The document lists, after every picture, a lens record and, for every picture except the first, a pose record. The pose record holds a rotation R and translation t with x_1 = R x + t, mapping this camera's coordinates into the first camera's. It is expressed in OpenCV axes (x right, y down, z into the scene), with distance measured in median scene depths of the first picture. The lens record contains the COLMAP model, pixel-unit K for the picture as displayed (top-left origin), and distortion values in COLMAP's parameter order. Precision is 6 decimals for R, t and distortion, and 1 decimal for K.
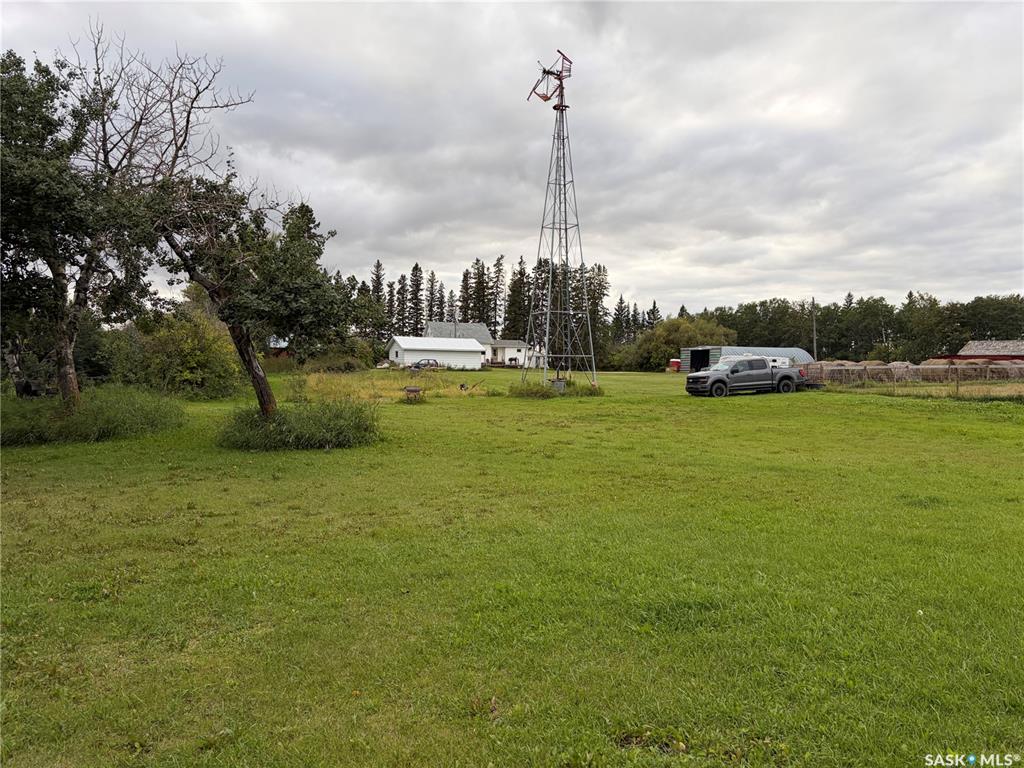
lens RADIAL K [[771.2, 0, 499.0], [0, 771.2, 272.7], [0, 0, 1]] dist [-0.003843, -0.004371]
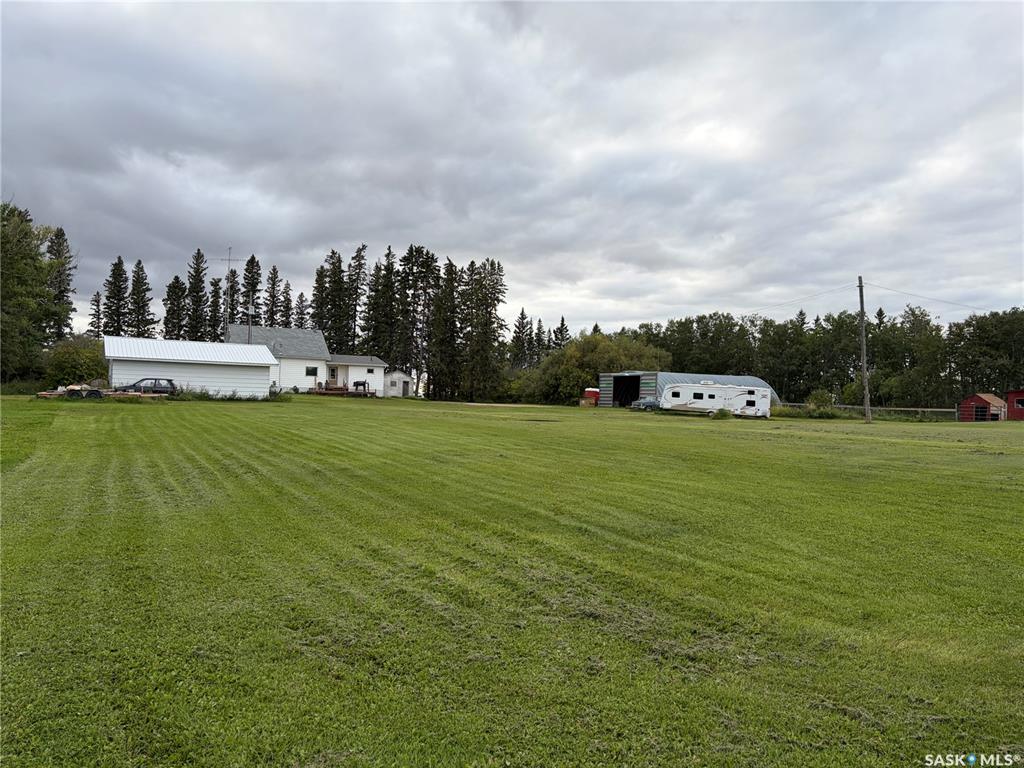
lens RADIAL K [[771.2, 0, 514.5], [0, 771.2, 386.1], [0, 0, 1]] dist [-0.003843, -0.004371]
pose [[0.989995, 0.017512, 0.140008, 0.041600], [-0.032722, 0.993711, 0.107085, 0.025783], [-0.137253, -0.110595, 0.984343, 0.217783]]
